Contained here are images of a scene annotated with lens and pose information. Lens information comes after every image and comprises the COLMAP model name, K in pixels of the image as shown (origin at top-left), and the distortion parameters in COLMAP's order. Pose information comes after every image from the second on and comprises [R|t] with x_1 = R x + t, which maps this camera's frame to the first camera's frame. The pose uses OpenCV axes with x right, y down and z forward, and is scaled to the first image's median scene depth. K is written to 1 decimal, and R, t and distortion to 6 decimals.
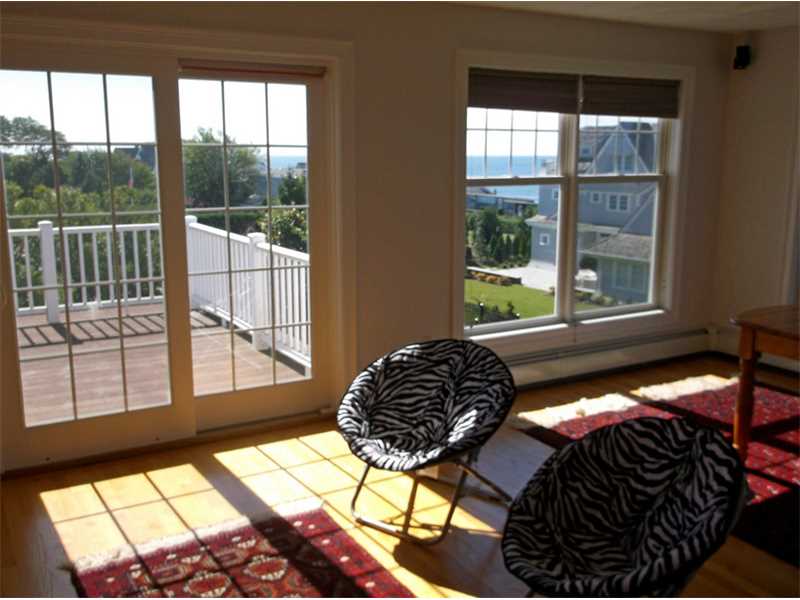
lens RADIAL K [[787.0, 0, 395.7], [0, 787.0, 302.5], [0, 0, 1]] dist [0.015123, 0.000000]
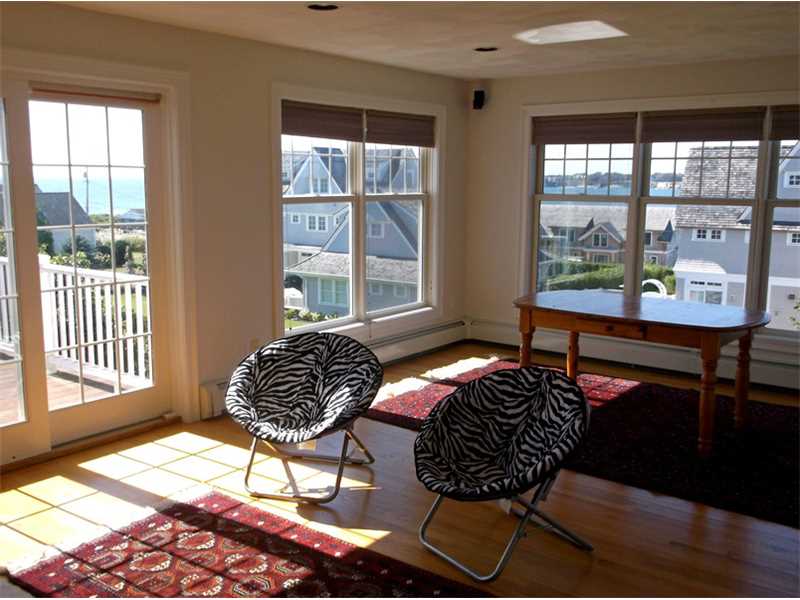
lens RADIAL K [[787.0, 0, 404.6], [0, 787.0, 297.8], [0, 0, 1]] dist [0.015123, 0.000000]
pose [[0.922987, -0.052398, 0.381248, -0.247804], [0.065066, 0.997672, -0.020402, 0.028064], [-0.379292, 0.043637, 0.924248, -0.135774]]
